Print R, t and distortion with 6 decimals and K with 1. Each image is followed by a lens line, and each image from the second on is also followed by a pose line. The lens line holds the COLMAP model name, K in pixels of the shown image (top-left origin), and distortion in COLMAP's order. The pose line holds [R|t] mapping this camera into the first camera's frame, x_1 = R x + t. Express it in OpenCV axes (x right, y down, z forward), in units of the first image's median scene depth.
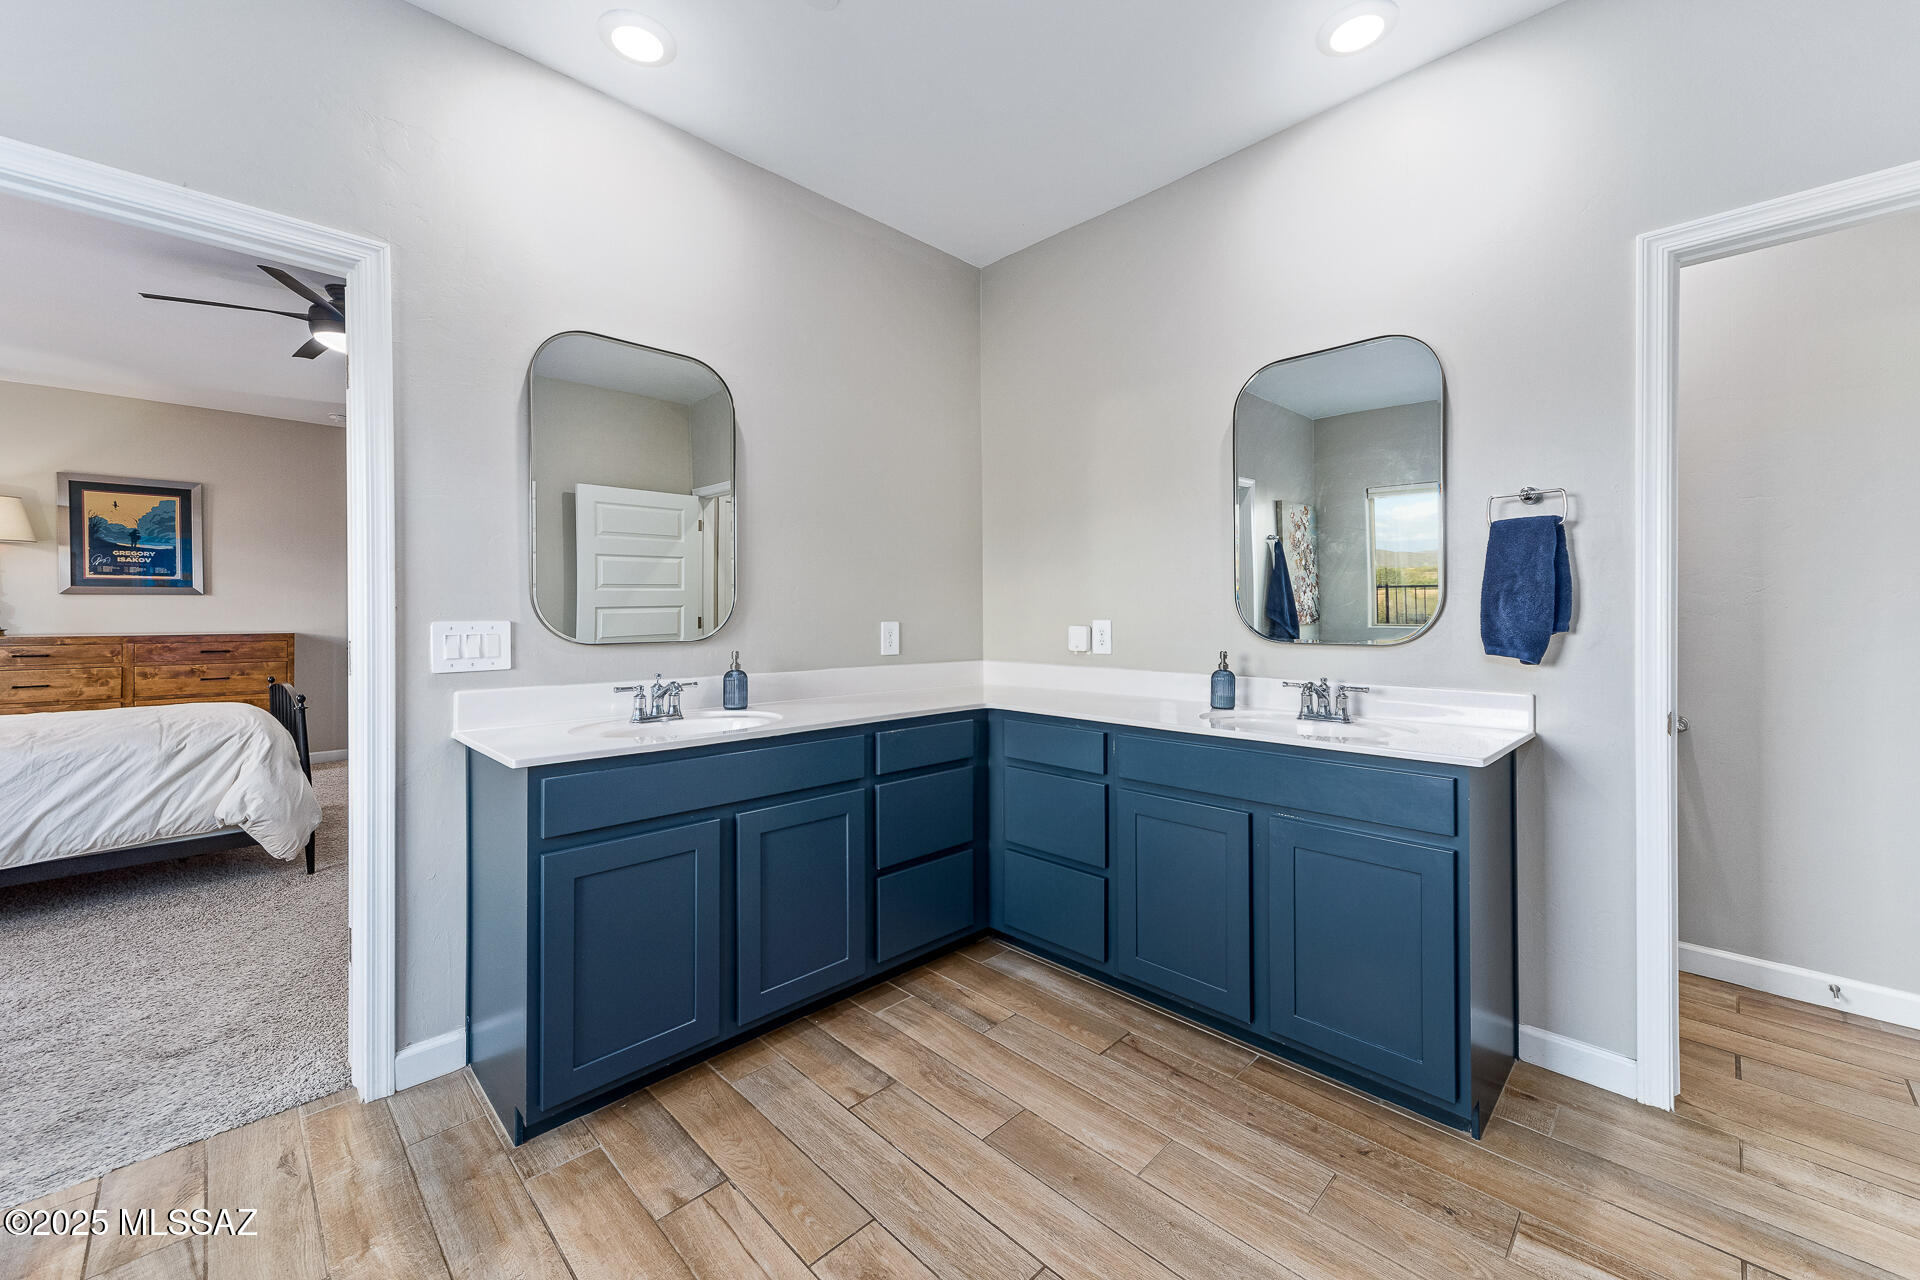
lens RADIAL K [[749.8, 0, 965.7], [0, 749.8, 612.2], [0, 0, 1]] dist [0.010853, 0.000251]
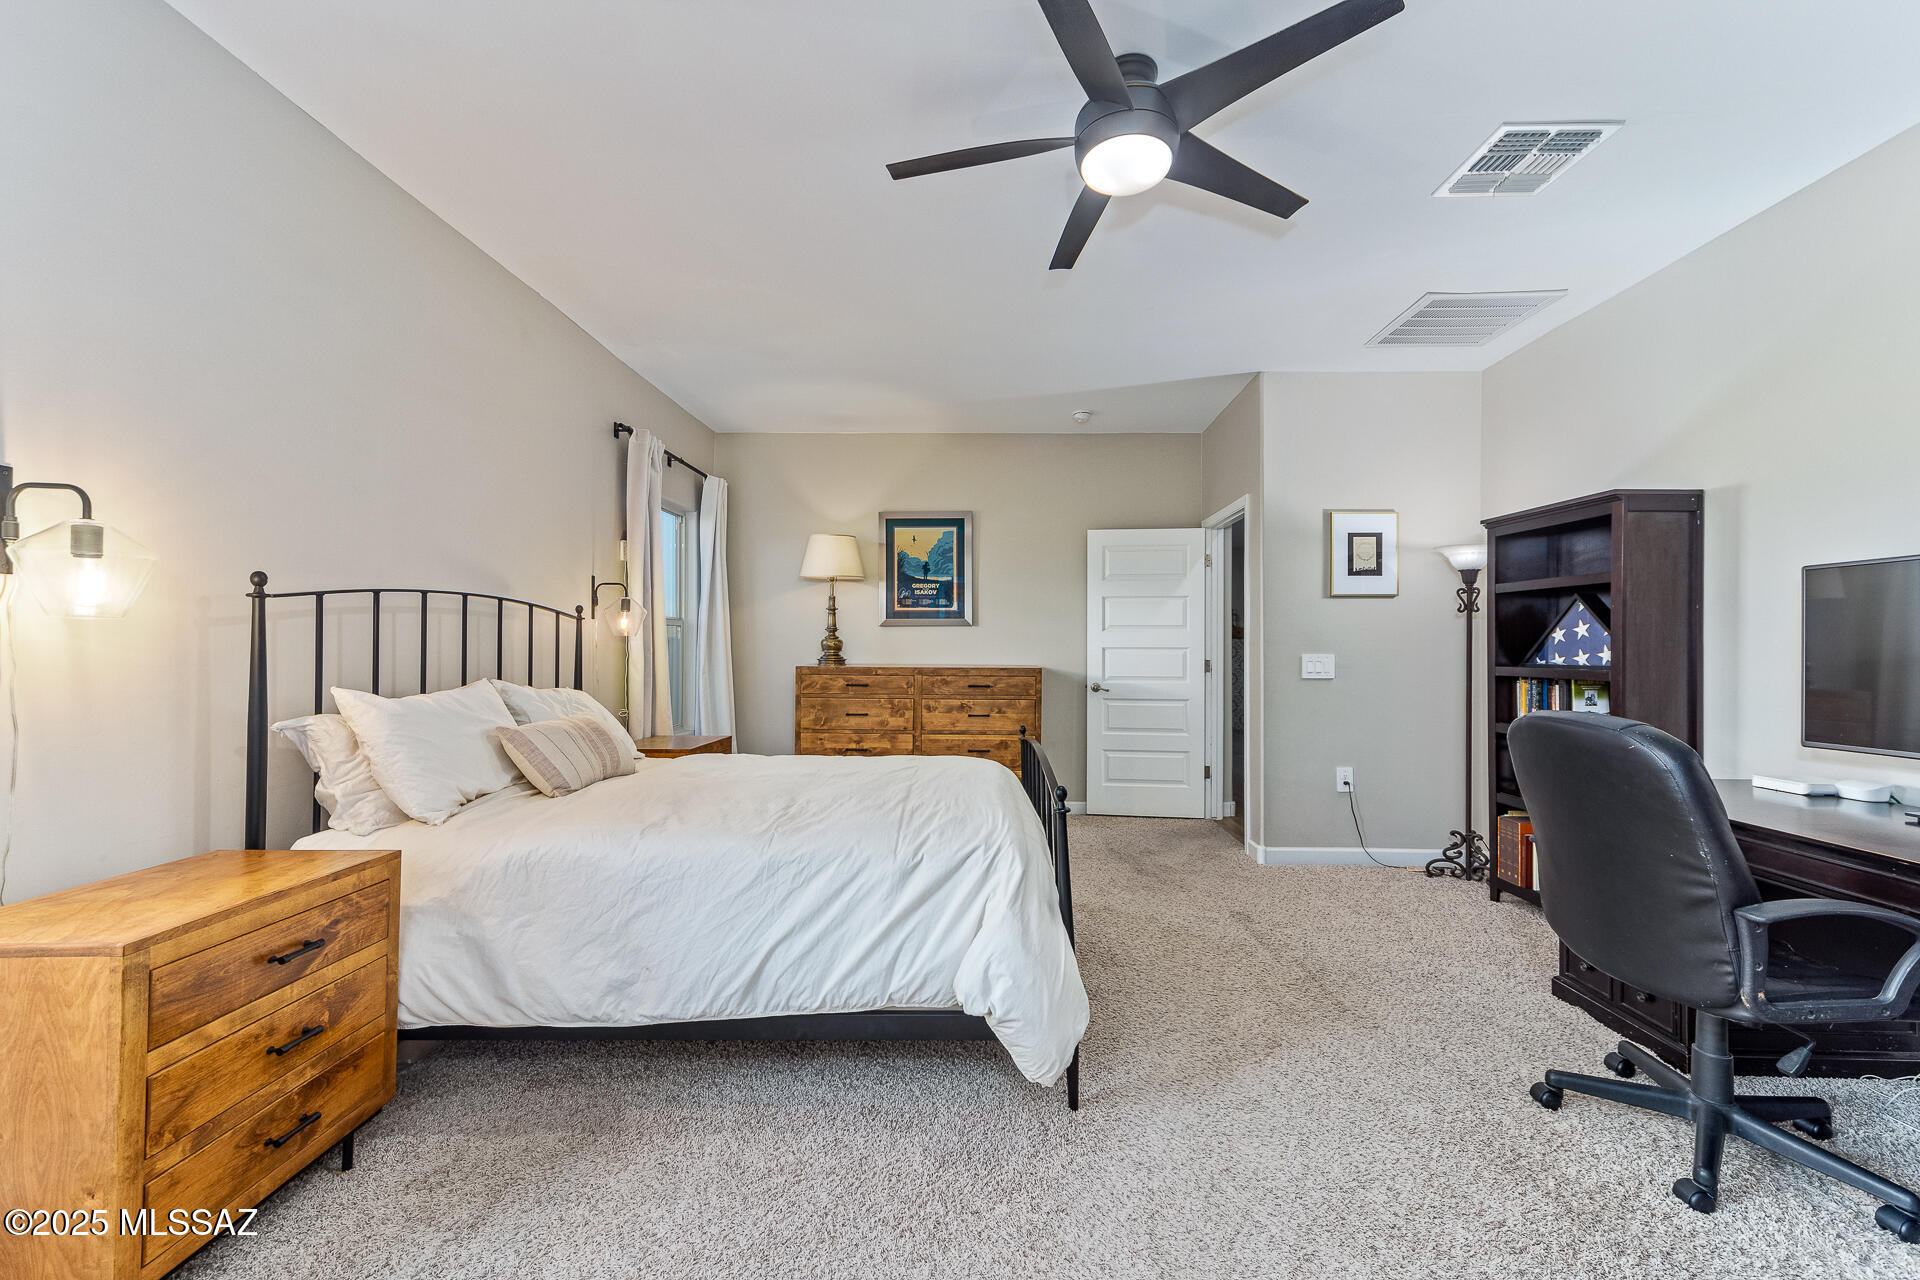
lens RADIAL K [[754.5, 0, 984.7], [0, 754.5, 631.2], [0, 0, 1]] dist [0.013390, 0.000144]
pose [[0.702300, -0.007303, -0.711844, -0.334001], [-0.008269, 0.999796, -0.018415, 0.001138], [0.711833, 0.018819, 0.702096, 0.362509]]
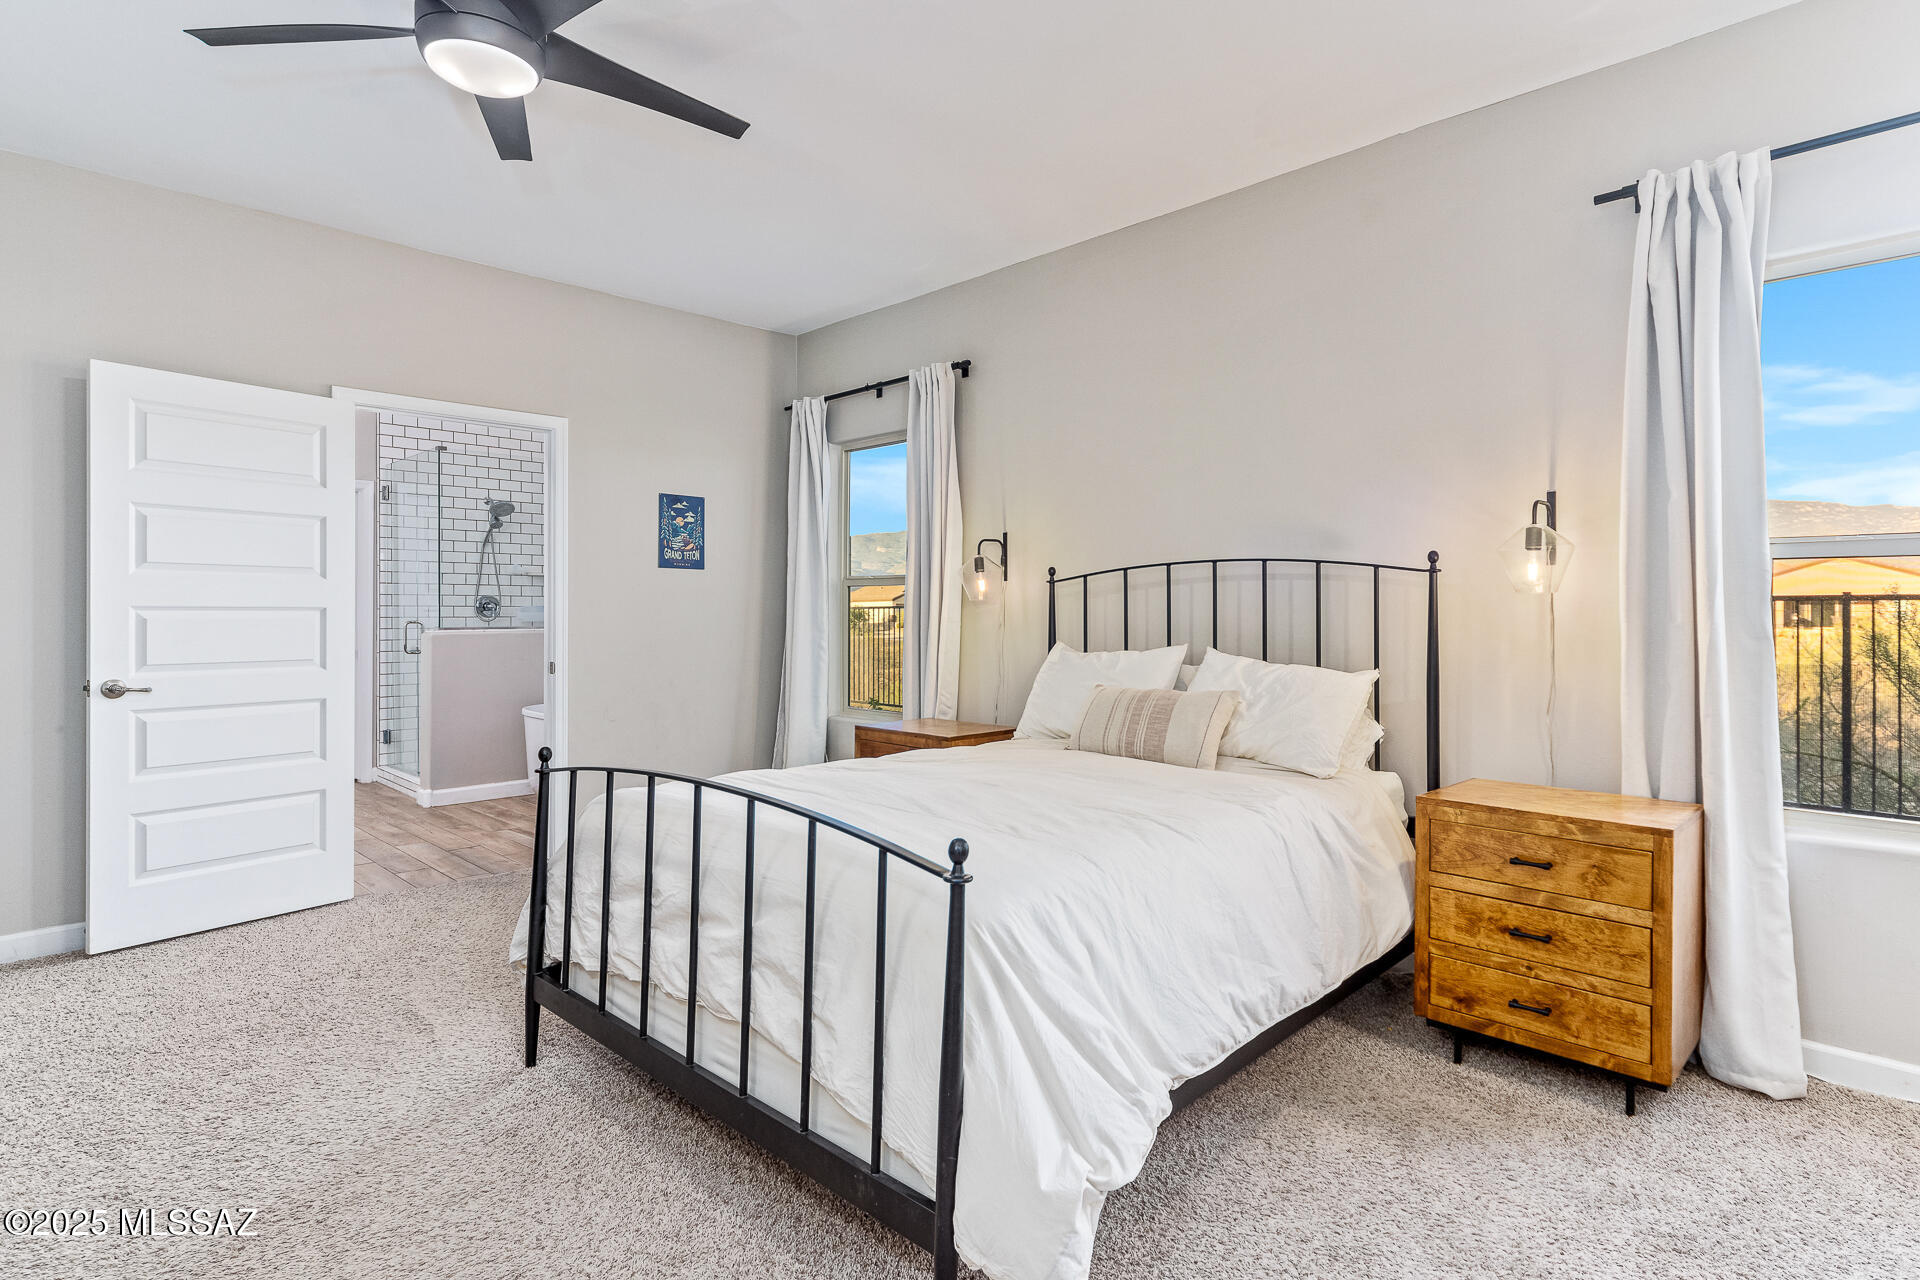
lens RADIAL K [[1002.9, 0, 958.1], [0, 1002.9, 609.9], [0, 0, 1]] dist [0.004593, 0.000922]
pose [[-0.999969, 0.005151, 0.005953, -0.780637], [0.005131, 0.999981, -0.003366, 0.004137], [-0.005970, -0.003335, -0.999977, 1.165891]]
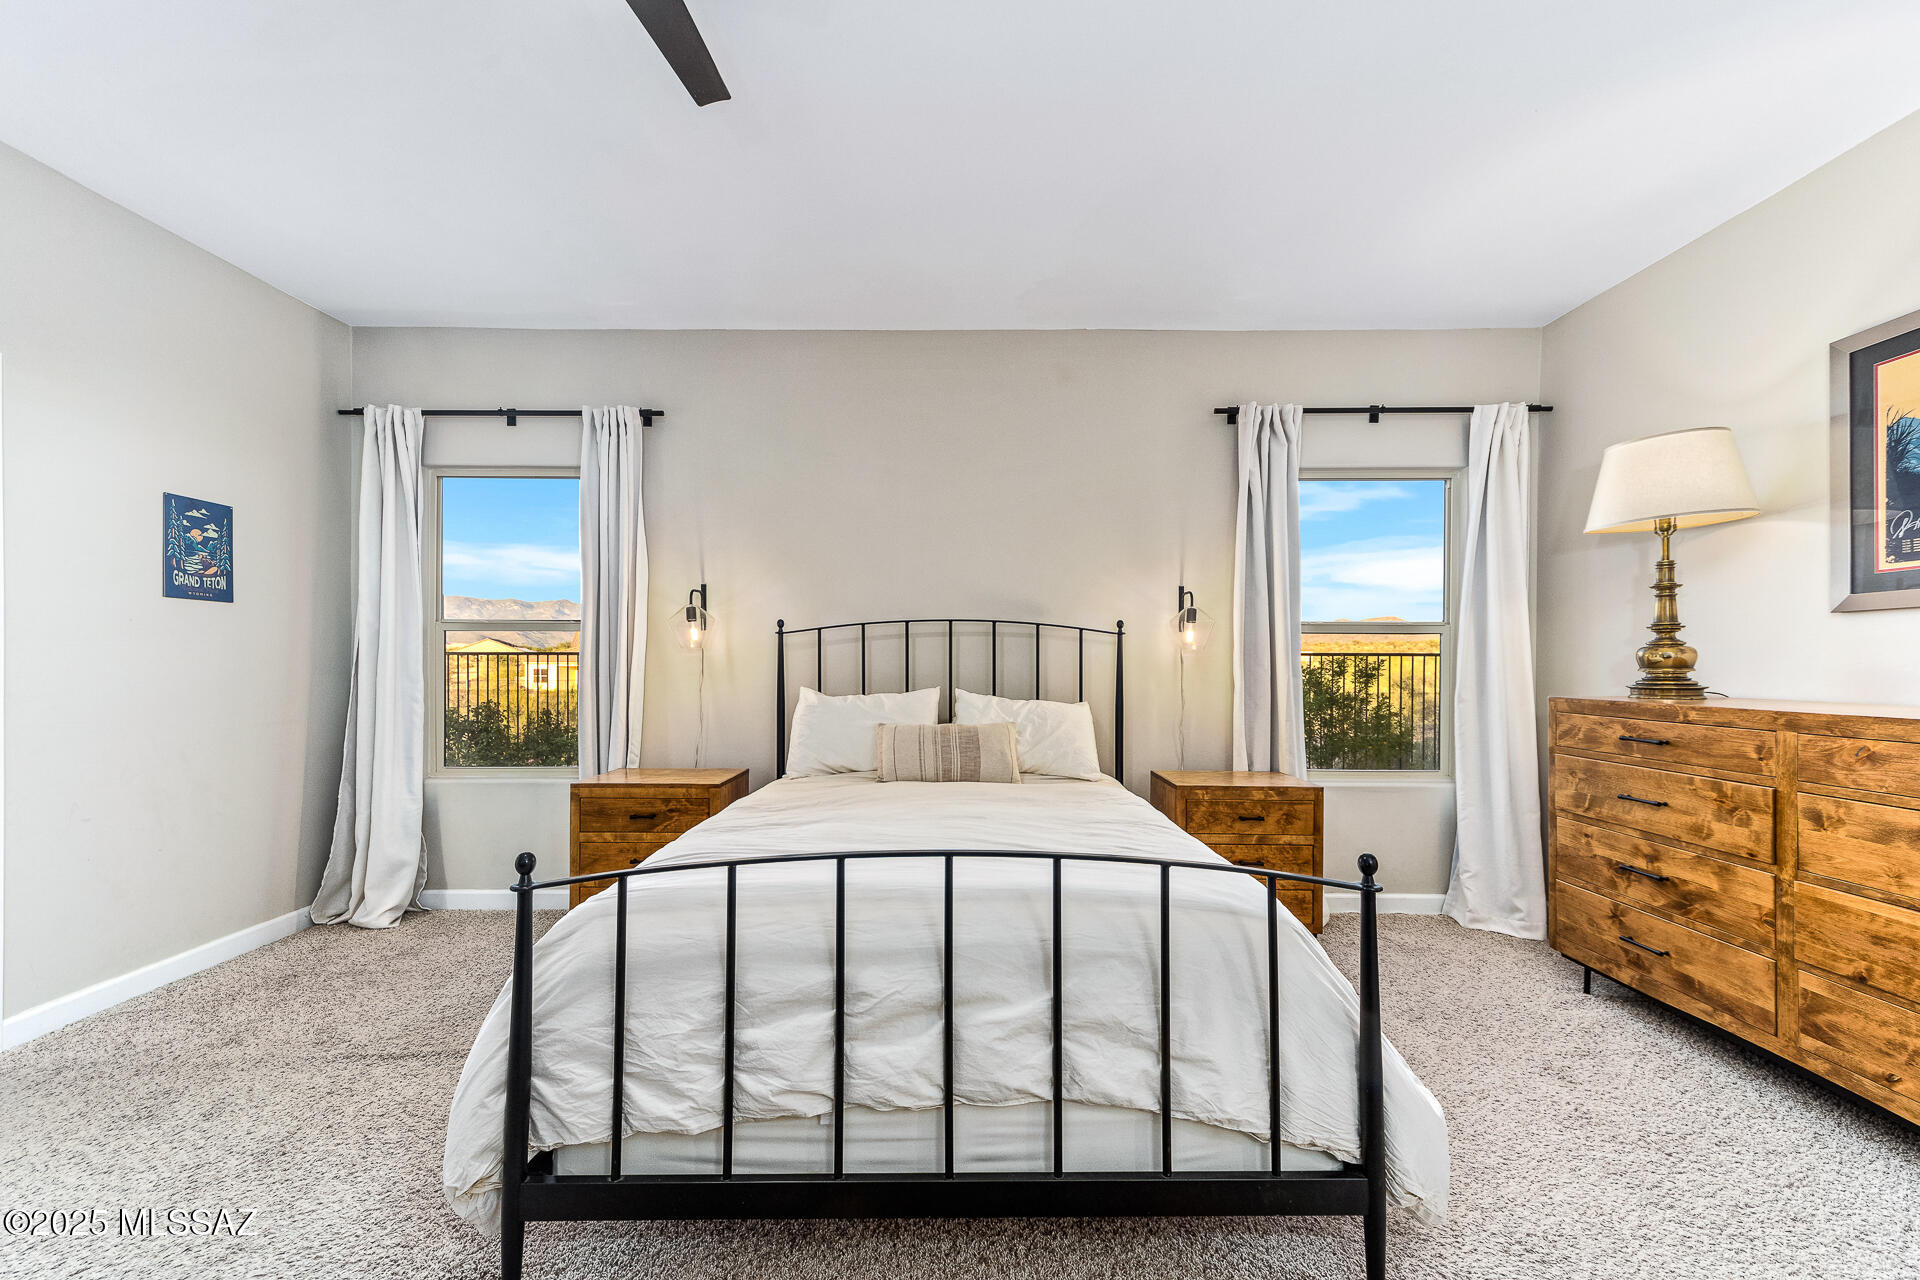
lens RADIAL K [[780.7, 0, 964.3], [0, 780.7, 665.1], [0, 0, 1]] dist [0.011238, 0.000234]
pose [[-0.715956, 0.007037, -0.698110, -0.490446], [0.001599, 0.999963, 0.008440, 0.002076], [0.698144, 0.004927, -0.715941, 0.969469]]
